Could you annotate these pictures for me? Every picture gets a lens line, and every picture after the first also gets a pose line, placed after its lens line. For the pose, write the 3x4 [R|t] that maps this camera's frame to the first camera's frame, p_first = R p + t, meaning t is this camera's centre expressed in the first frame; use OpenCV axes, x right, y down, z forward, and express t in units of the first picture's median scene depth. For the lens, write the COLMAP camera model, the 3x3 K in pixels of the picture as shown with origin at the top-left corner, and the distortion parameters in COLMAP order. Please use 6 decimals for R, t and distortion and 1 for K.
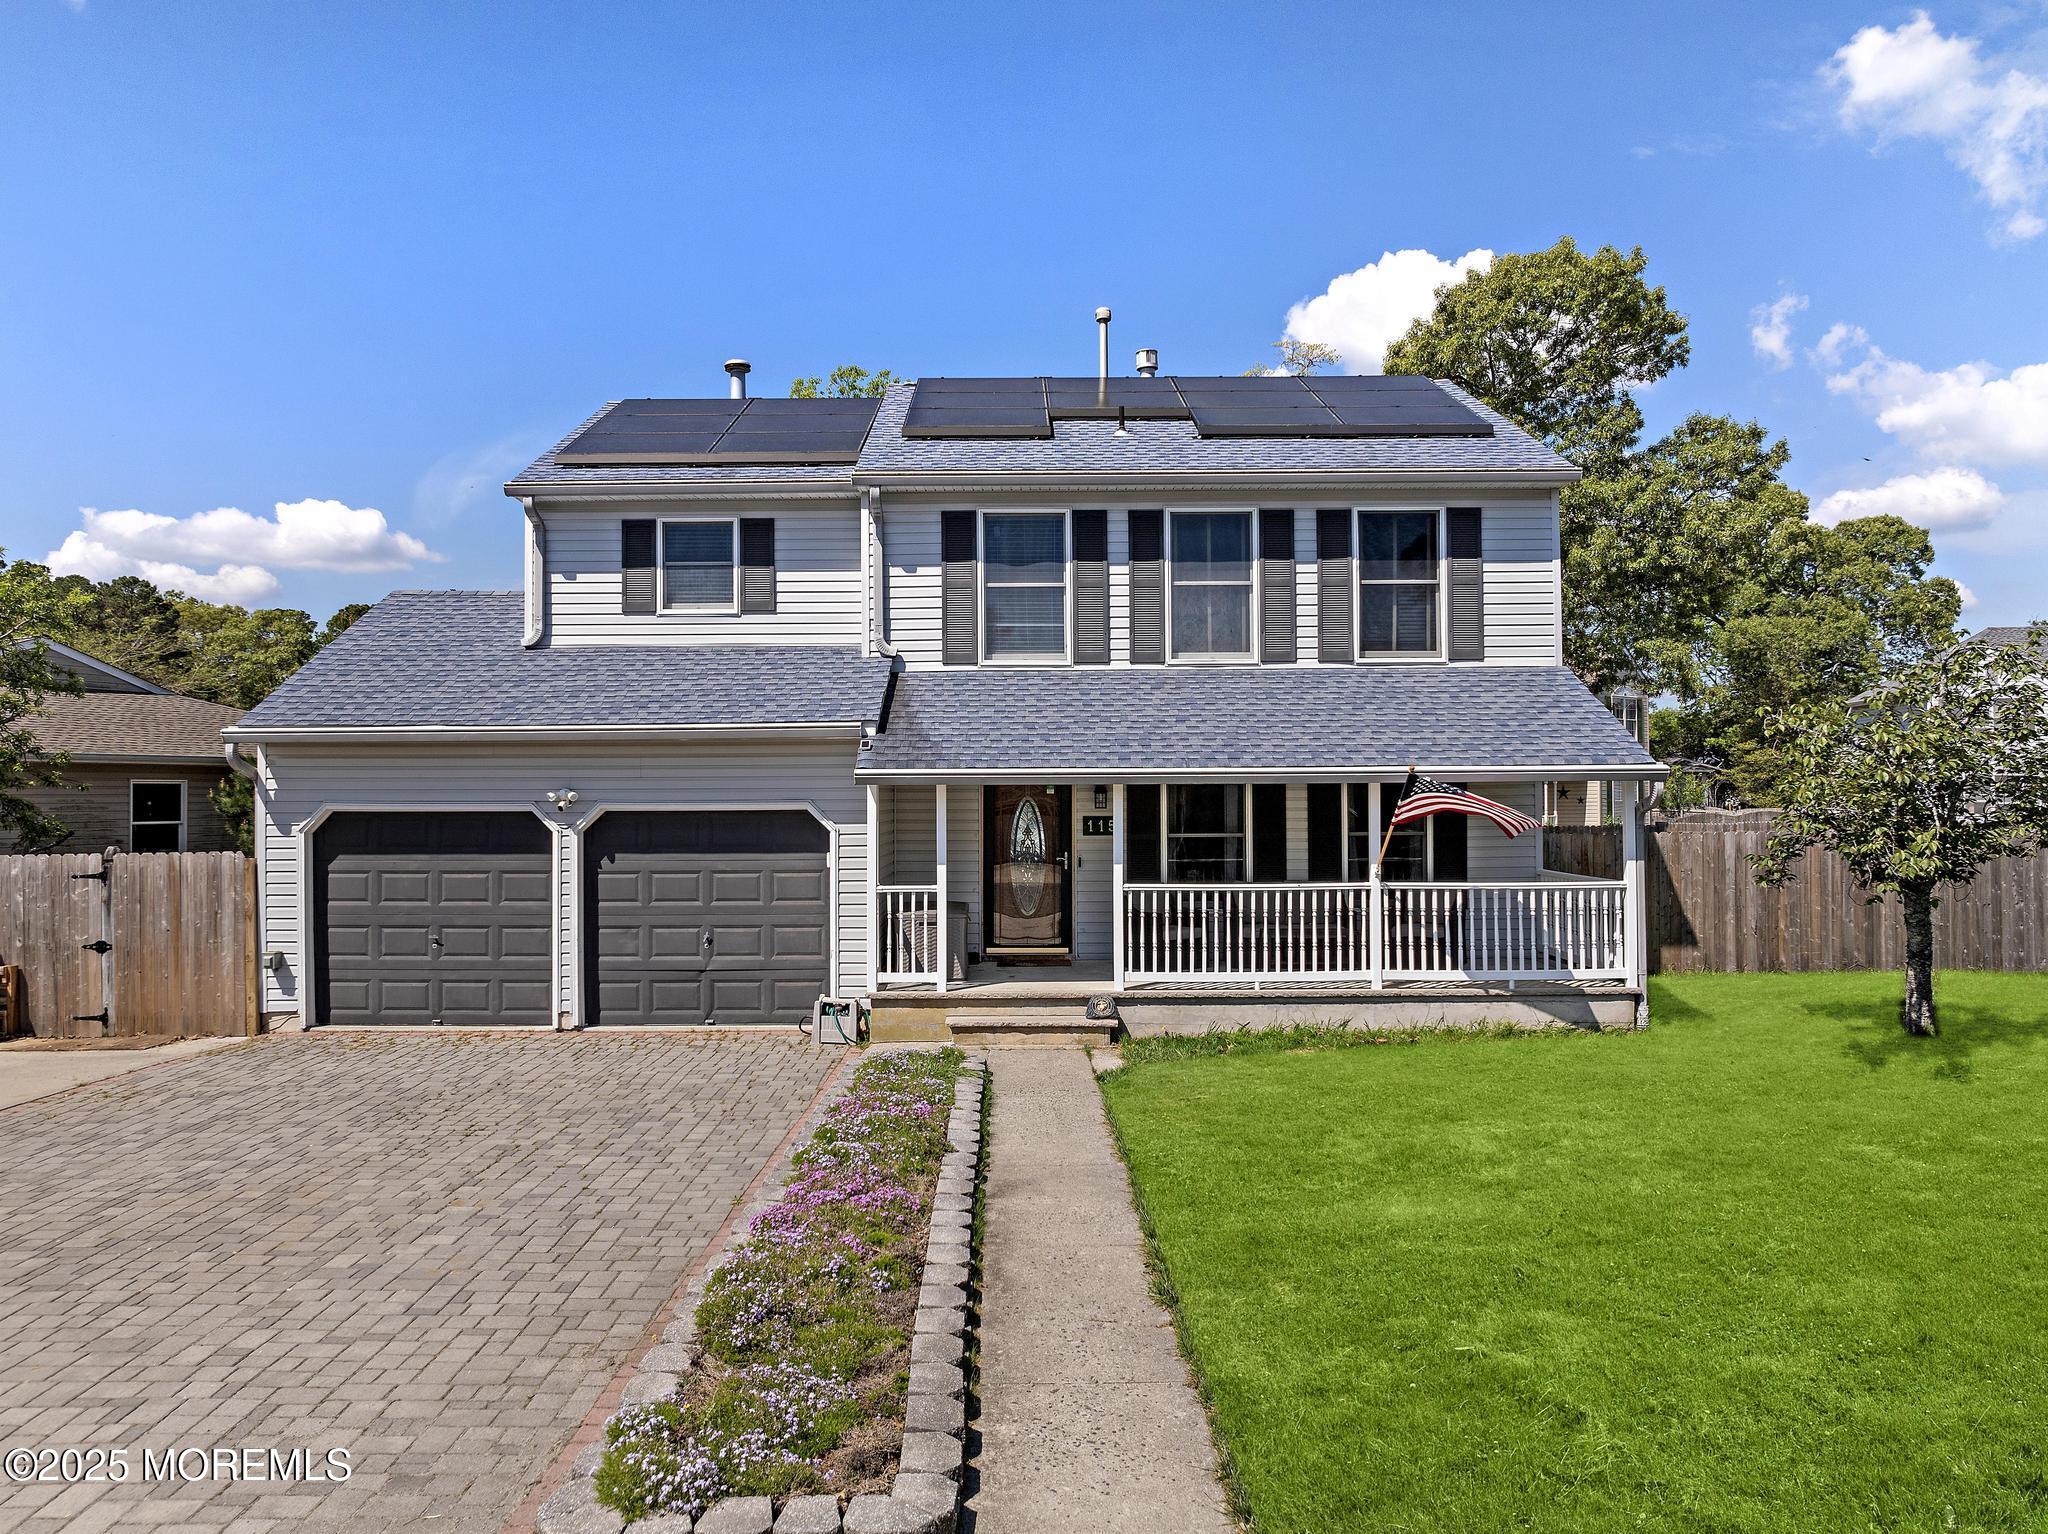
lens RADIAL K [[1440.5, 0, 1019.5], [0, 1440.5, 769.0], [0, 0, 1]] dist [-0.032975, -0.007804]
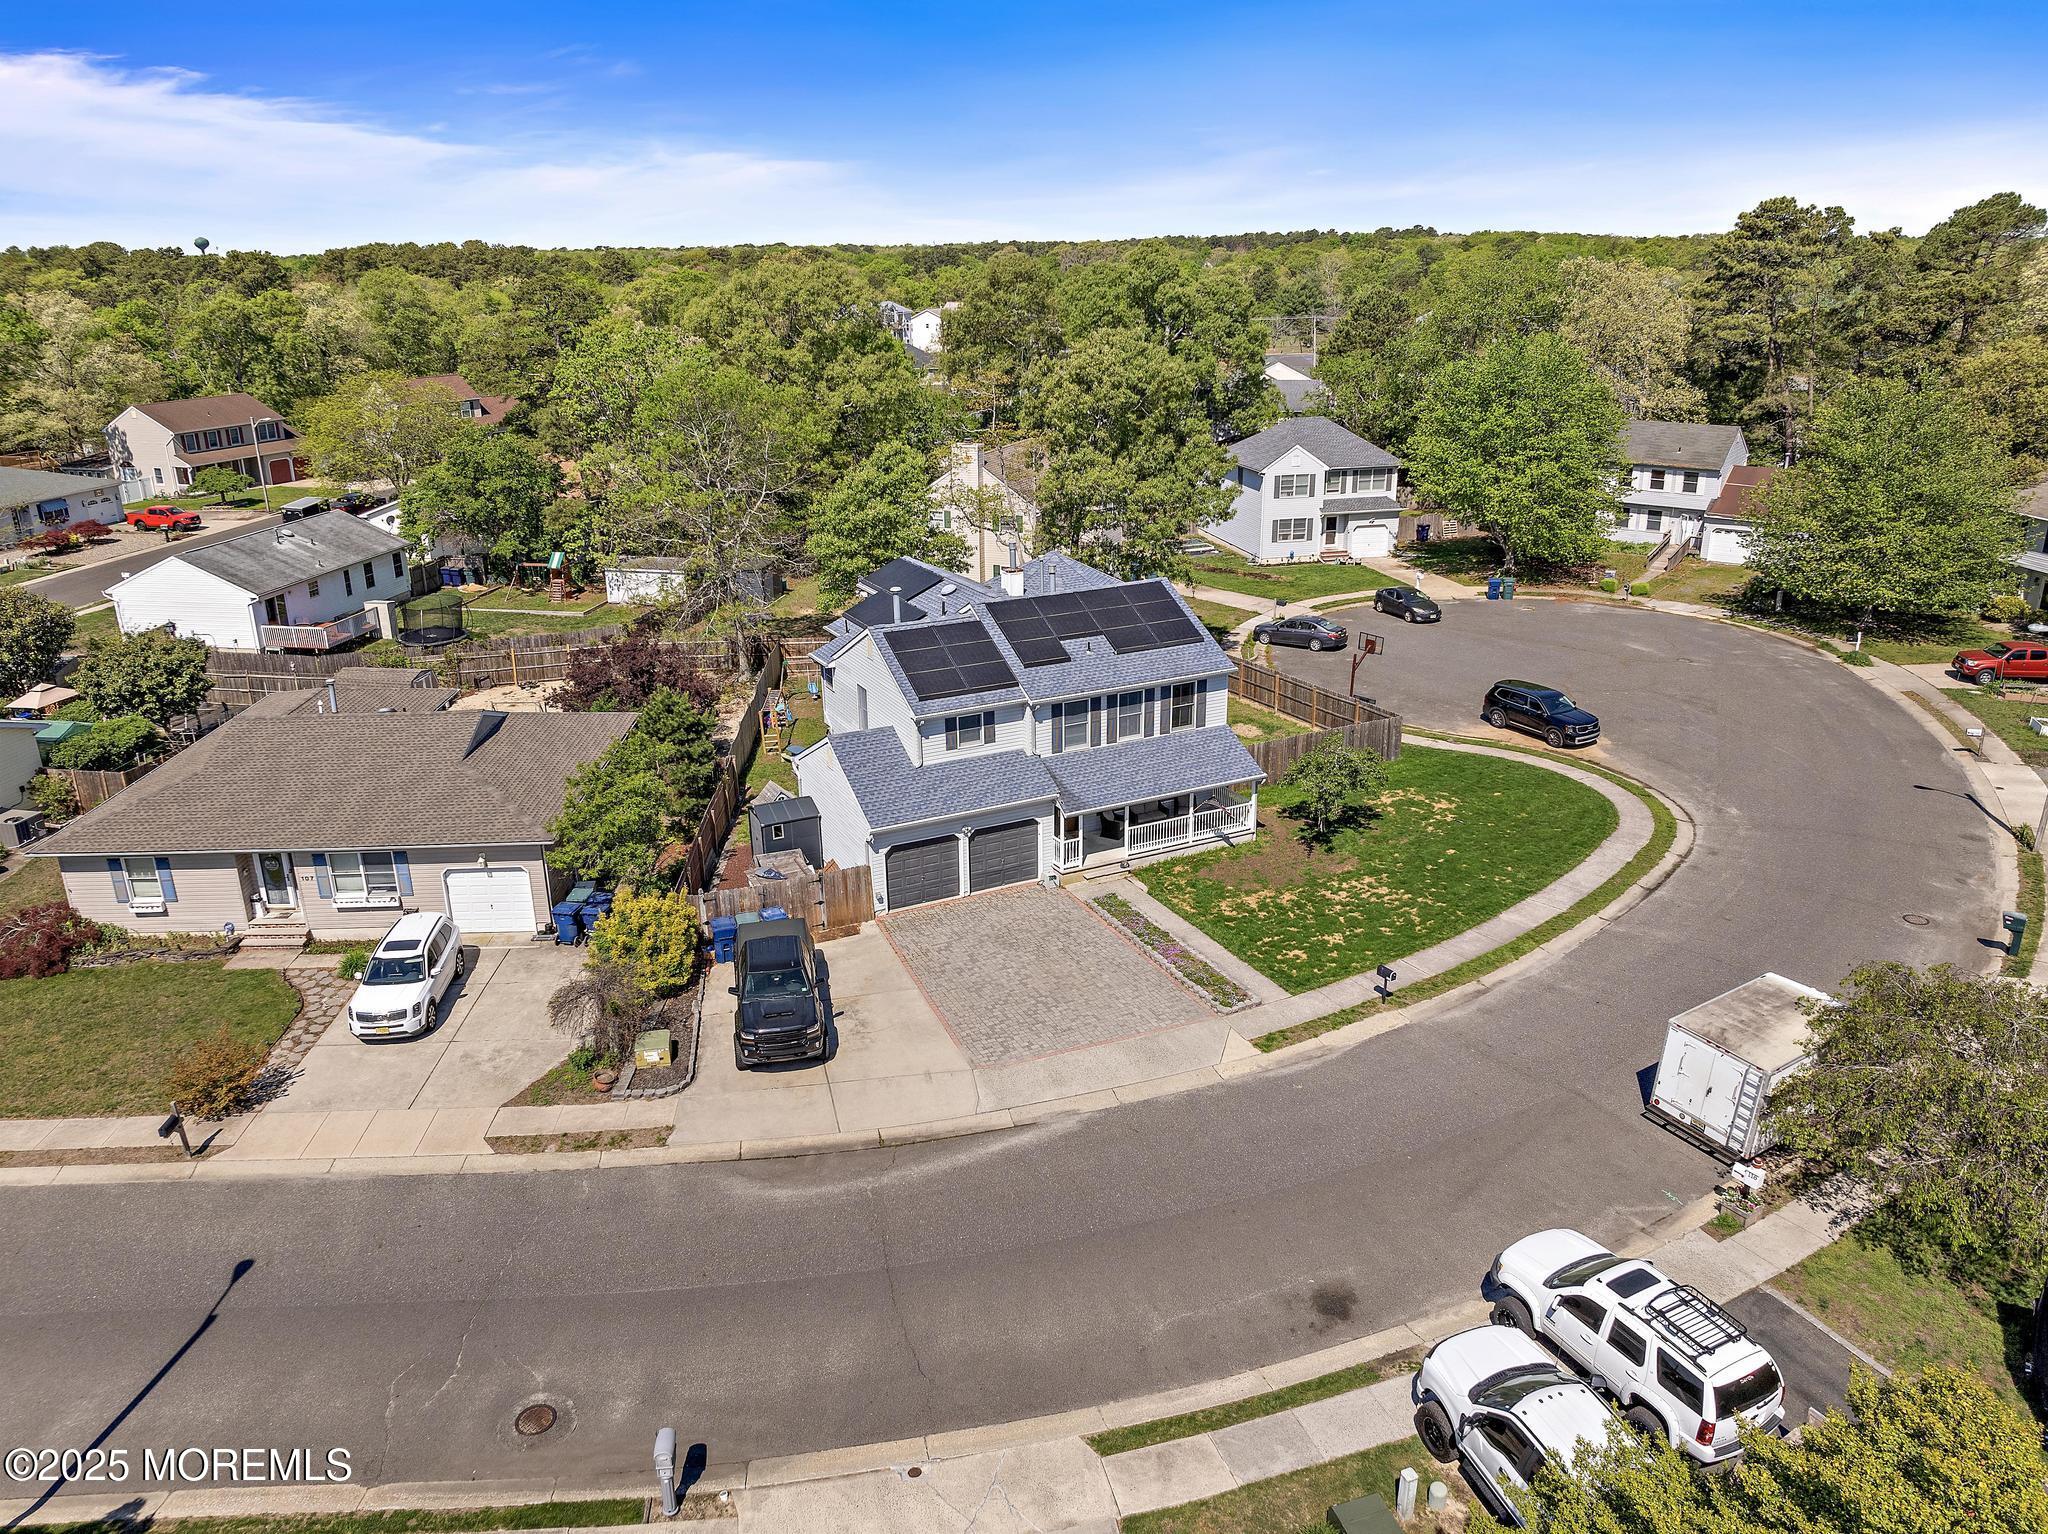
lens RADIAL K [[1440.5, 0, 1019.5], [0, 1440.5, 769.0], [0, 0, 1]] dist [-0.032975, -0.007804]
pose [[0.895395, -0.156317, 0.416932, -1.356293], [0.001461, 0.937379, 0.348308, -1.077016], [-0.445270, -0.311264, 0.839553, -1.473454]]
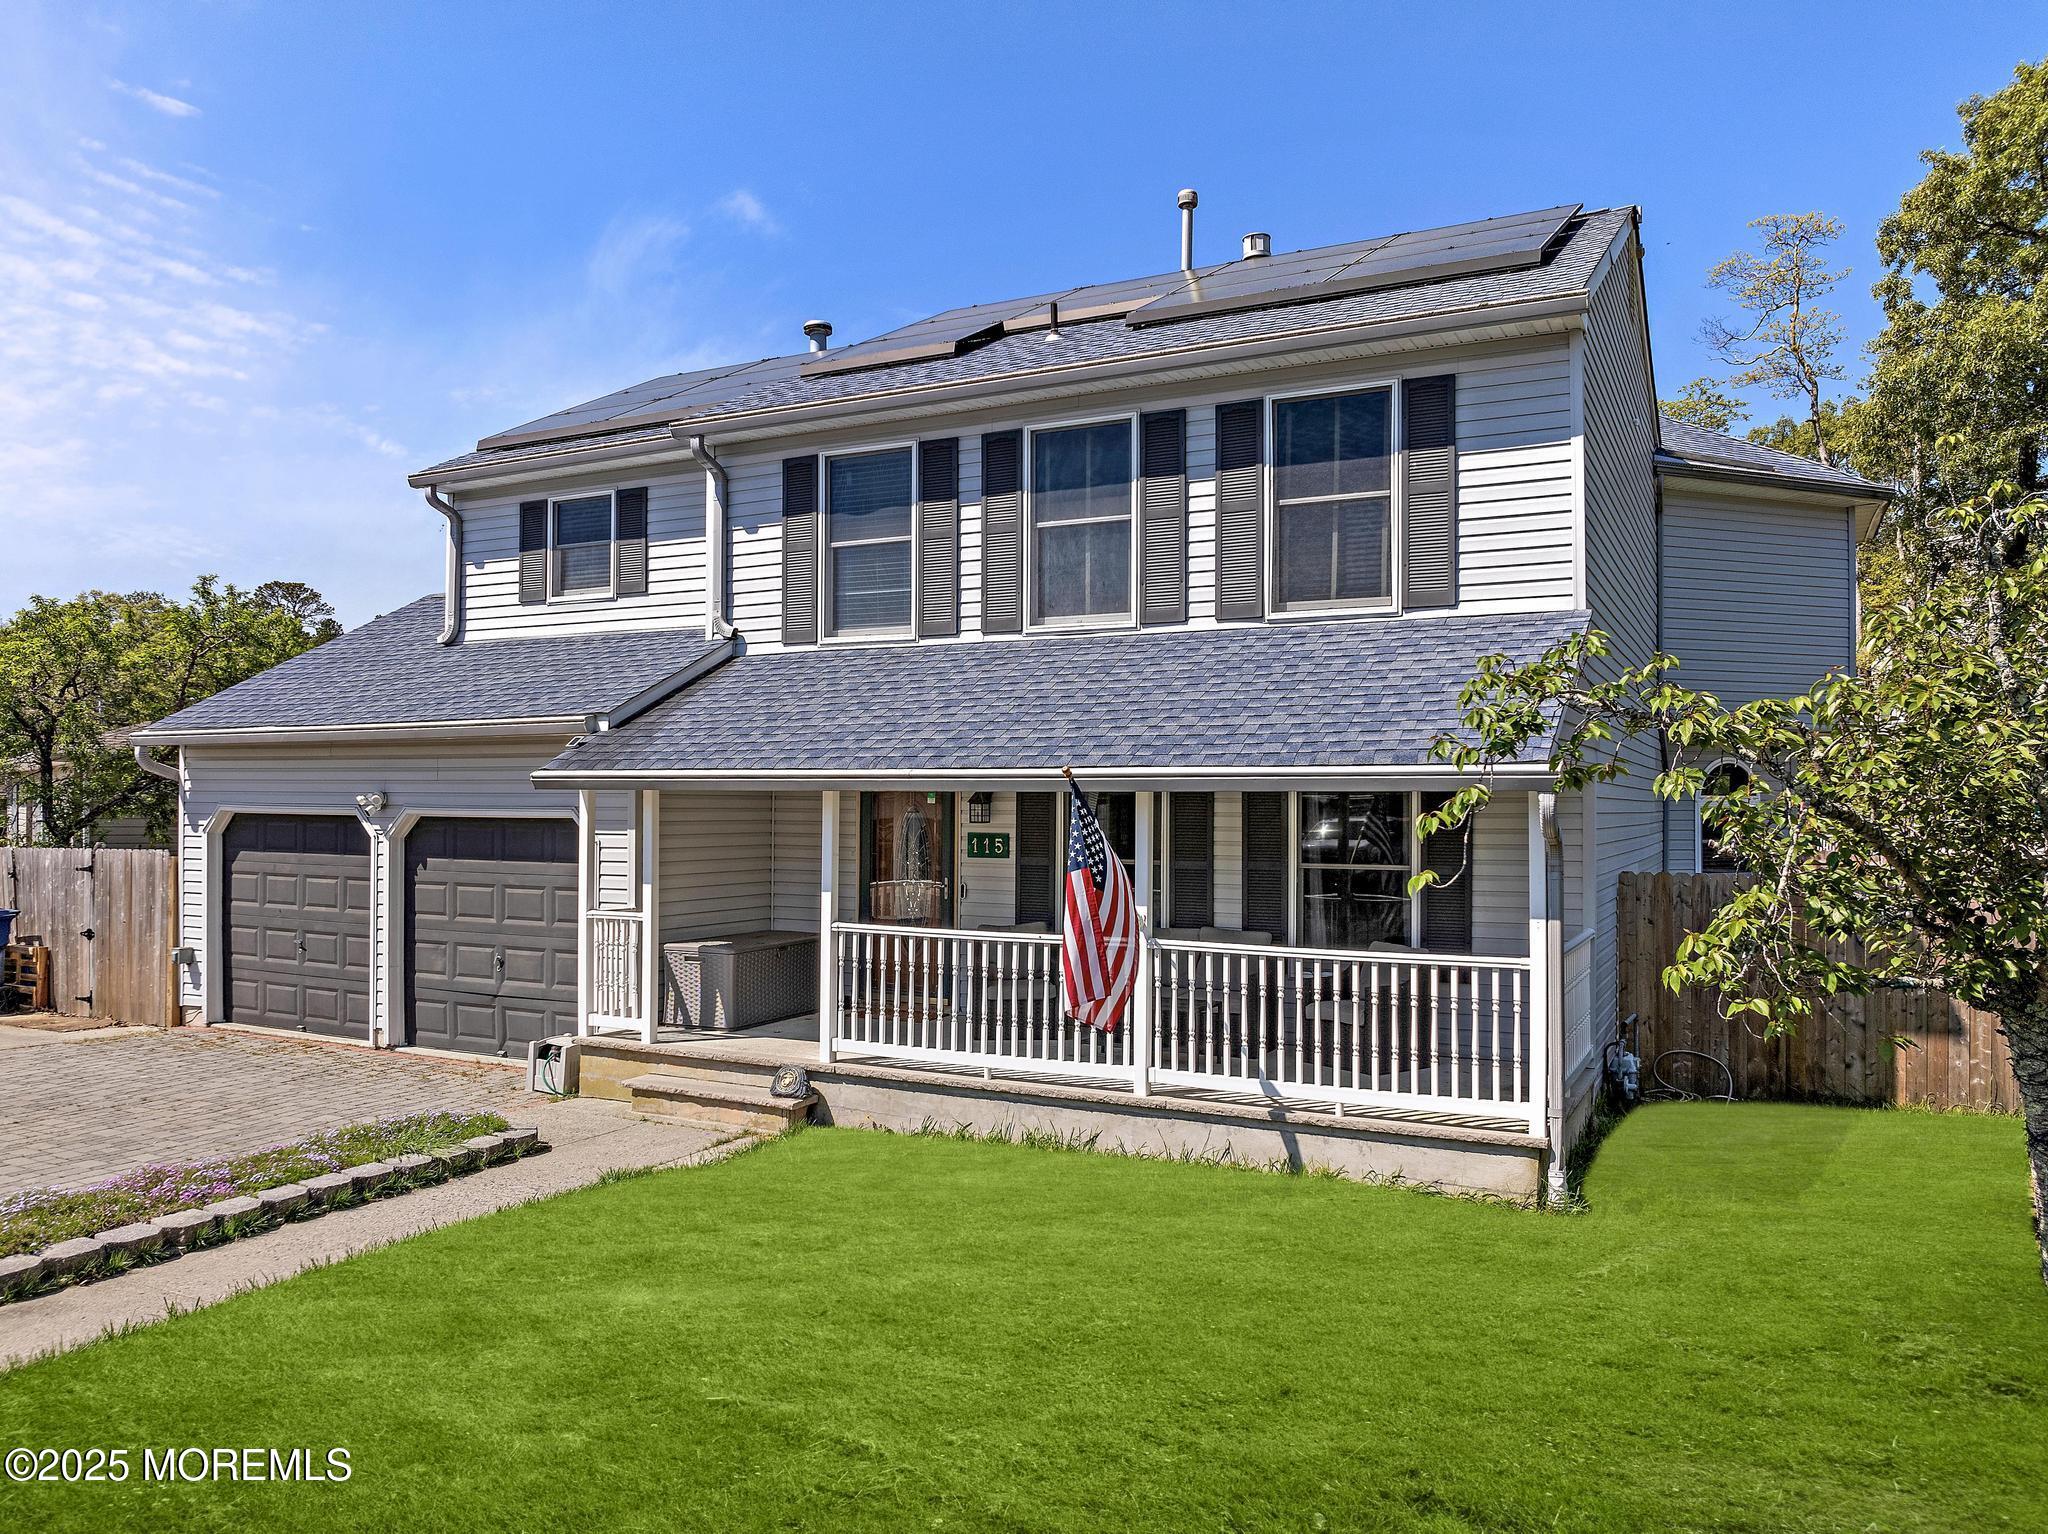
lens RADIAL K [[1469.2, 0, 1021.9], [0, 1469.2, 788.1], [0, 0, 1]] dist [-0.036037, -0.001562]
pose [[0.887256, 0.006206, -0.461235, 0.456392], [-0.002900, 0.999965, 0.007875, 0.002260], [0.461267, -0.005650, 0.887243, 0.316679]]
